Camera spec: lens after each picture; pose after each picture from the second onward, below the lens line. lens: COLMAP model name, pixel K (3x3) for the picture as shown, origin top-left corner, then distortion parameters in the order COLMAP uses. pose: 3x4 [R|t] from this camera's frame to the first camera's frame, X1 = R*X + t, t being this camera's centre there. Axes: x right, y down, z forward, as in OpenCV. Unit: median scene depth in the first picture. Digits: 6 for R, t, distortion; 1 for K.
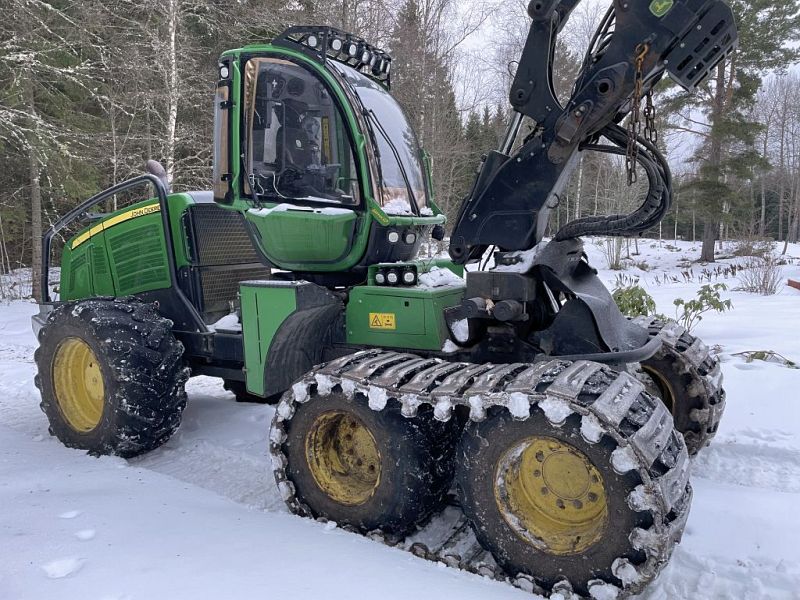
lens RADIAL K [[599.1, 0, 397.2], [0, 599.1, 294.6], [0, 0, 1]] dist [0.130156, -0.186960]
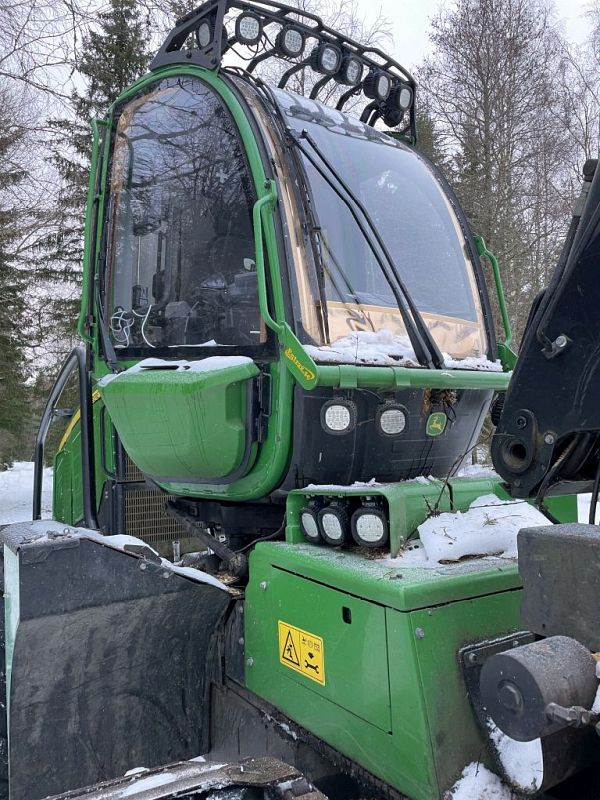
lens RADIAL K [[599.1, 0, 300.0], [0, 599.1, 400.0], [0, 0, 1]] dist [0.130156, -0.186960]
pose [[0.900329, -0.045247, -0.432852, 0.137136], [-0.026611, 0.986996, -0.158524, -0.045648], [0.434396, 0.154242, 0.887417, 0.645470]]
